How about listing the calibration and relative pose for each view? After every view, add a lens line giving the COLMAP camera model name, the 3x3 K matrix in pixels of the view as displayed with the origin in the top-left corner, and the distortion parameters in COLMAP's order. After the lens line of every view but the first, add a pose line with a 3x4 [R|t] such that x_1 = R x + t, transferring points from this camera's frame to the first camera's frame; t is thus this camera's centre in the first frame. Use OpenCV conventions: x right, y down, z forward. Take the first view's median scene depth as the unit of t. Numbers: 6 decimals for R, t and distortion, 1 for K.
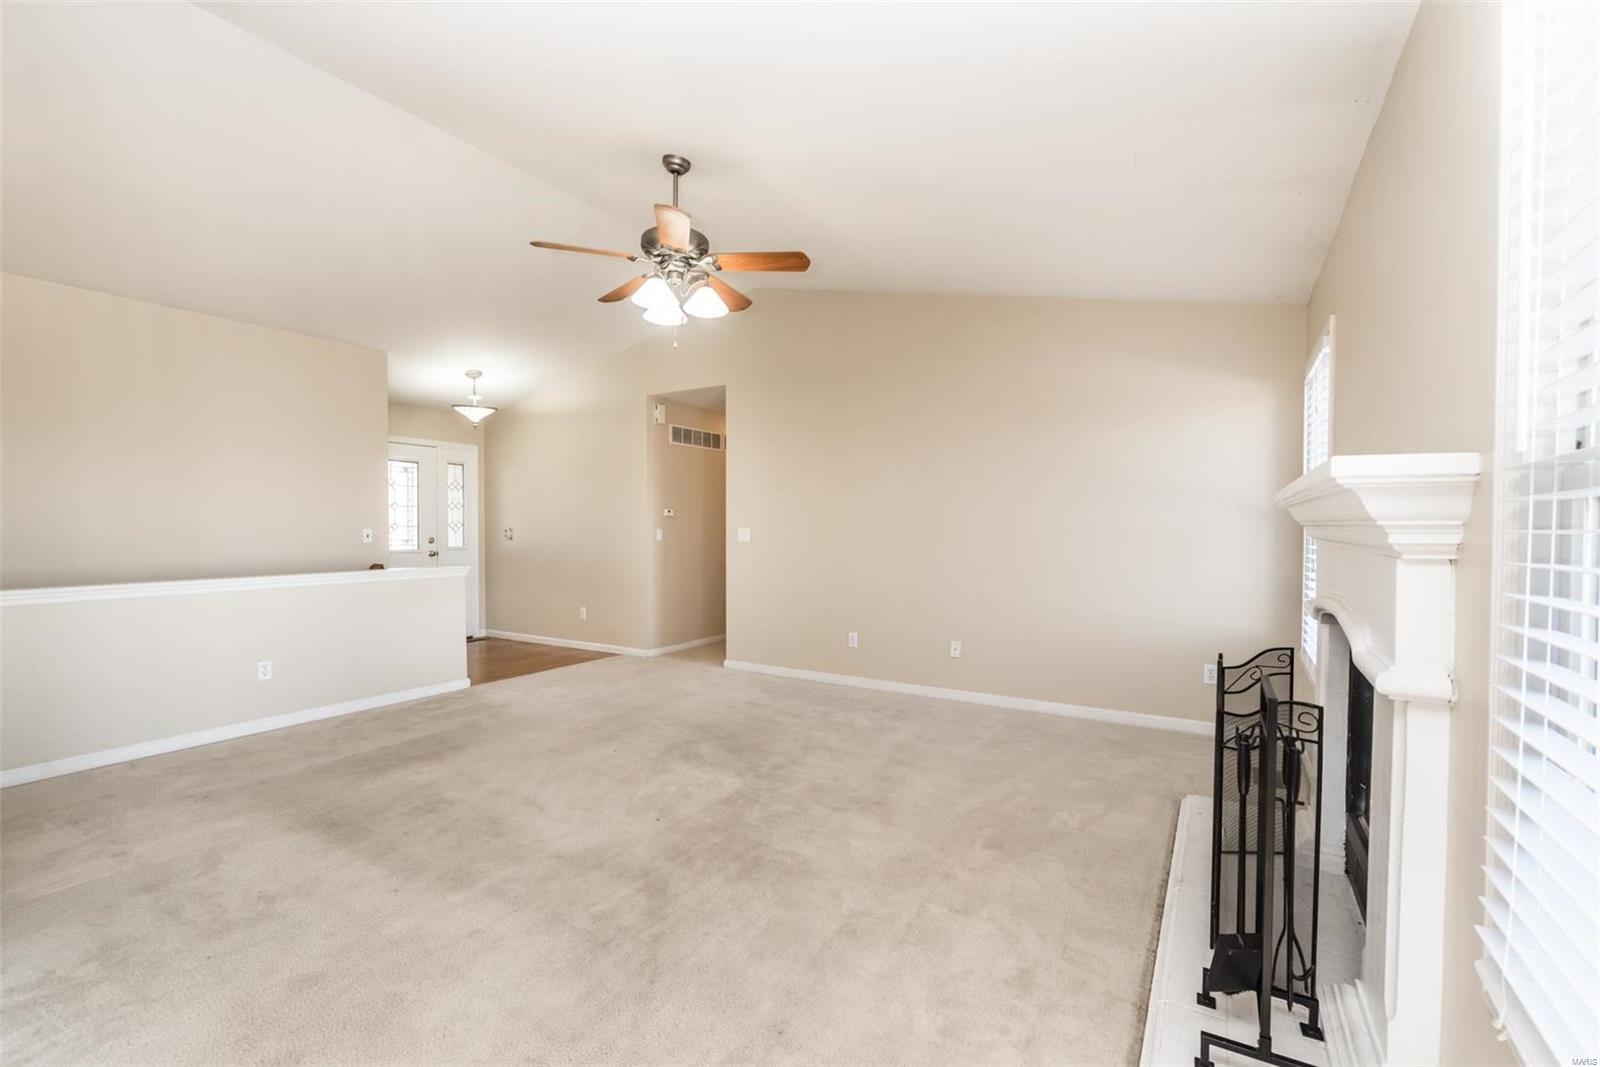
lens RADIAL K [[684.9, 0, 803.8], [0, 684.9, 537.8], [0, 0, 1]] dist [0.002088, 0.000356]
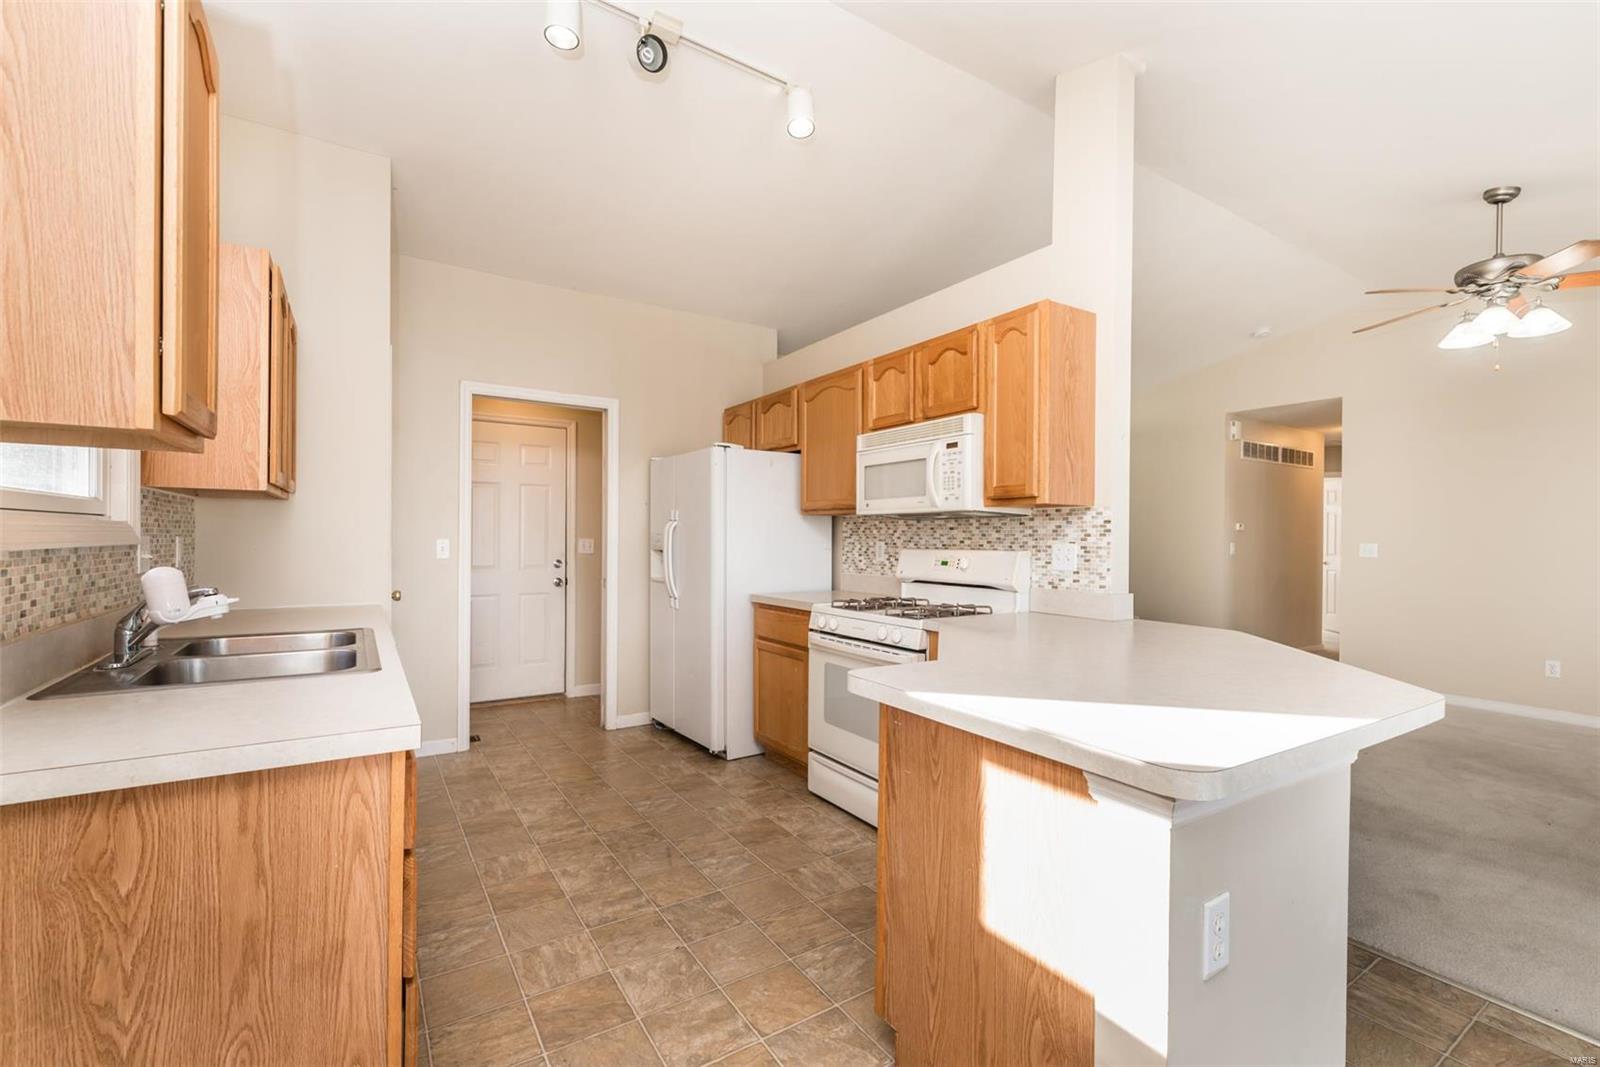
lens RADIAL K [[684.9, 0, 799.7], [0, 684.9, 535.8], [0, 0, 1]] dist [0.002088, 0.000356]
pose [[0.901009, 0.002262, -0.433794, -0.686361], [-0.011035, 0.999782, -0.017708, 0.003286], [0.433660, 0.020742, 0.900838, -0.388384]]
